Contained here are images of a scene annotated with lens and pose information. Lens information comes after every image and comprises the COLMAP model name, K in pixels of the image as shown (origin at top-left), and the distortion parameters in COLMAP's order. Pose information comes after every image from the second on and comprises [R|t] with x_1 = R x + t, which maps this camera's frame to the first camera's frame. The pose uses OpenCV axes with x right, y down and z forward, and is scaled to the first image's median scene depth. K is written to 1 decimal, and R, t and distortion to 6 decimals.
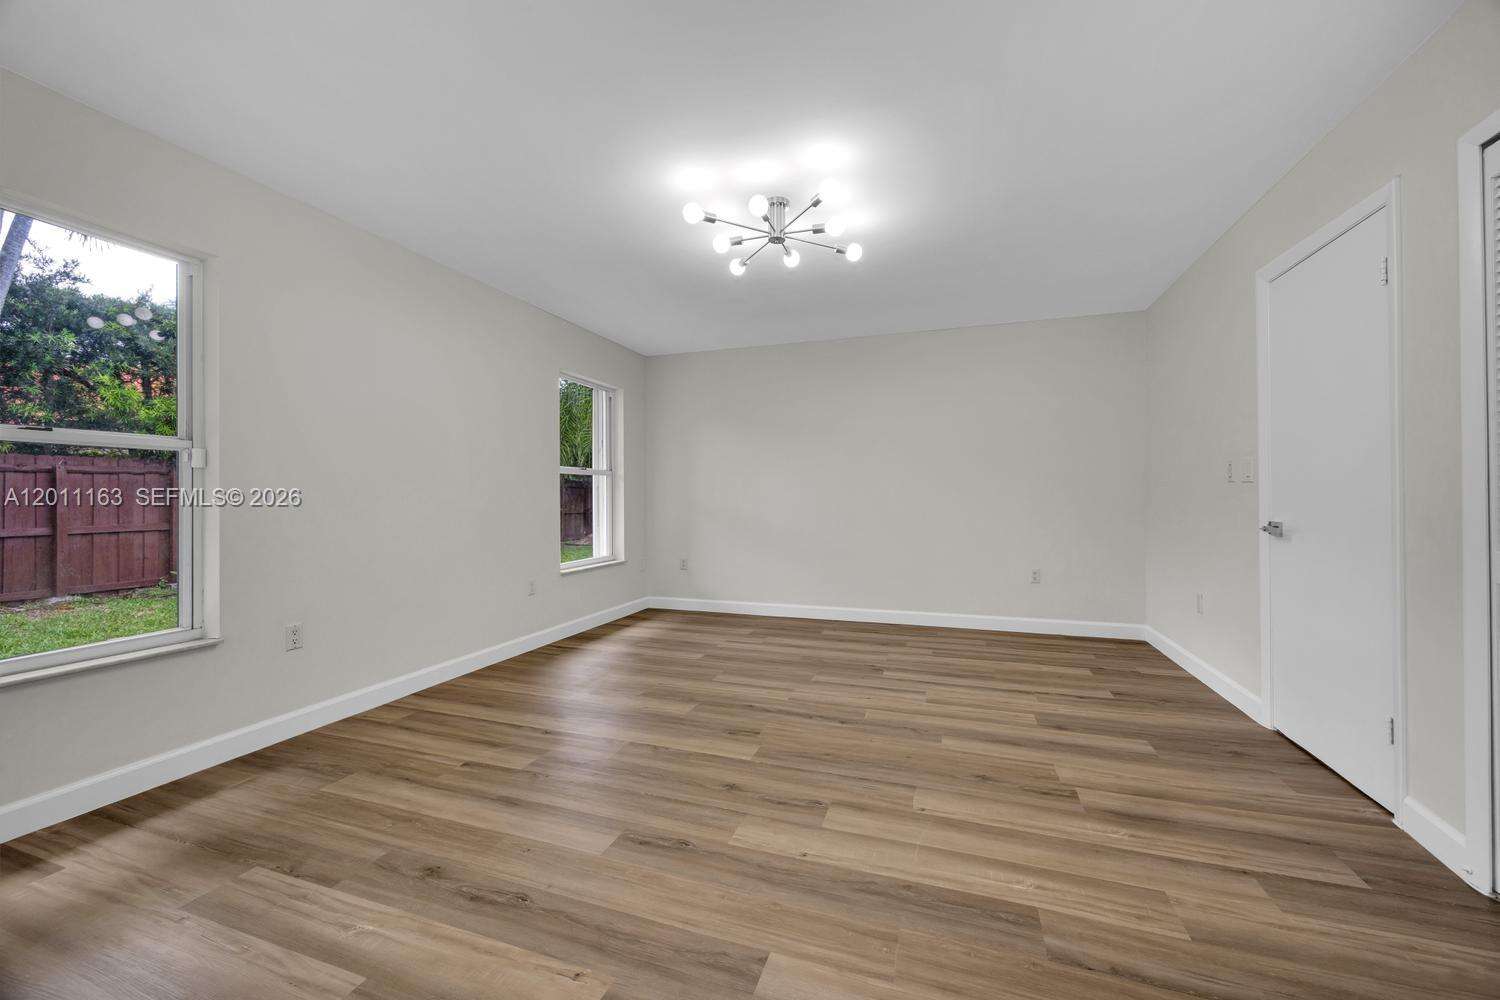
lens RADIAL K [[571.7, 0, 750.2], [0, 571.7, 498.4], [0, 0, 1]] dist [-0.000996, -0.000221]
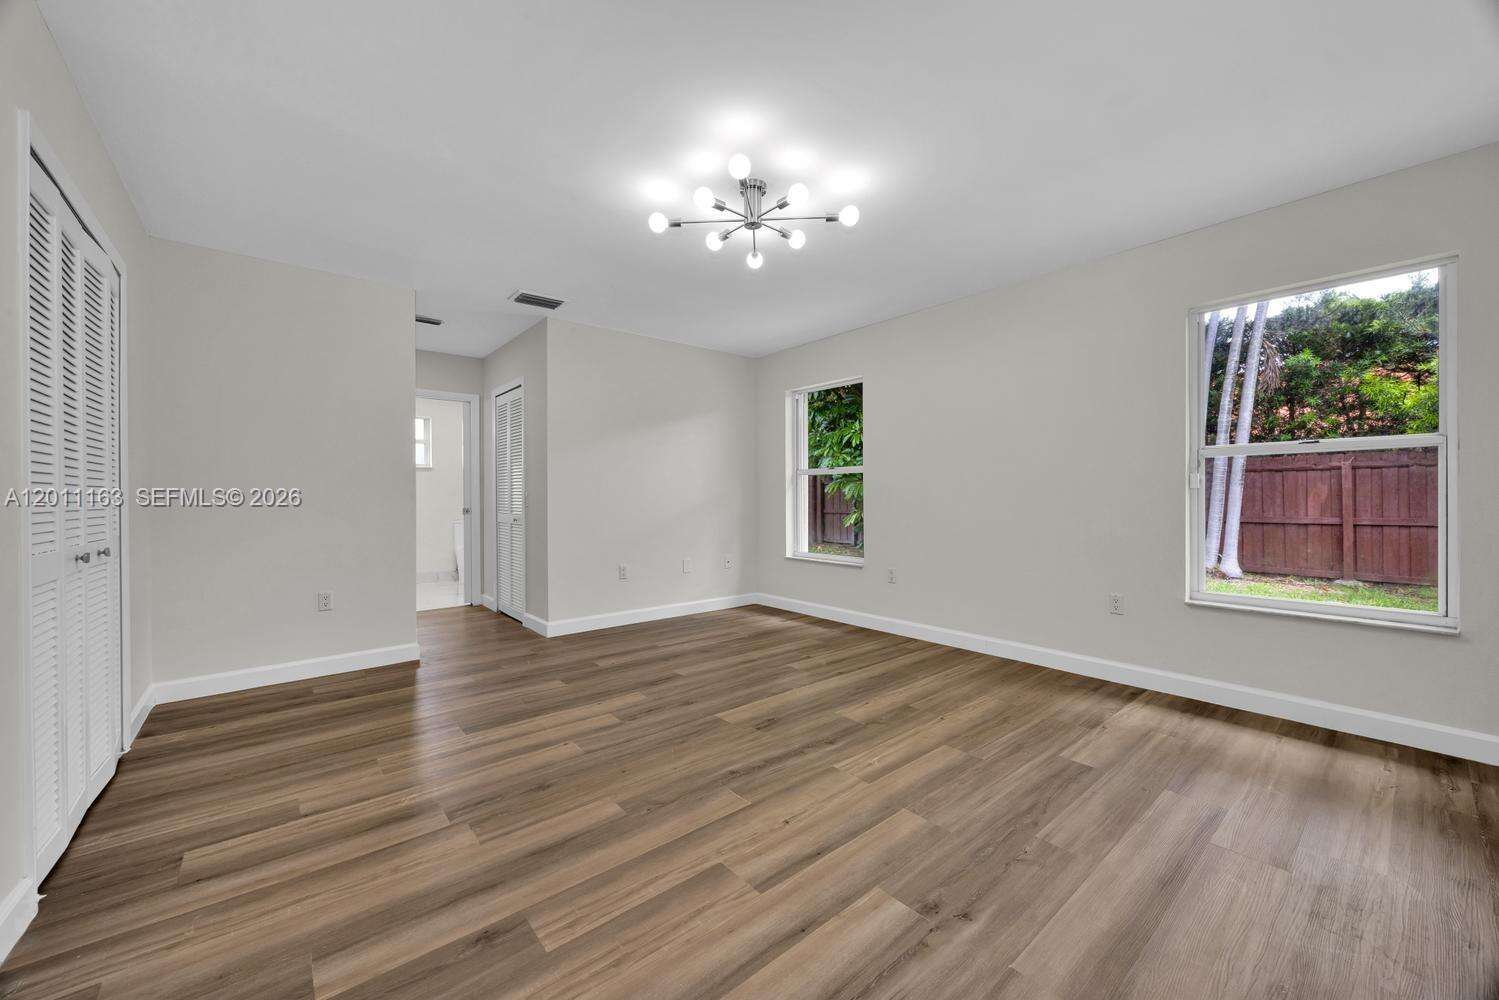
lens RADIAL K [[571.3, 0, 749.4], [0, 571.3, 496.4], [0, 0, 1]] dist [-0.000996, -0.000221]
pose [[-0.513442, 0.005712, -0.858105, 0.888584], [0.004773, 0.999981, 0.003801, -0.003465], [0.858111, -0.002144, -0.513460, 1.514021]]
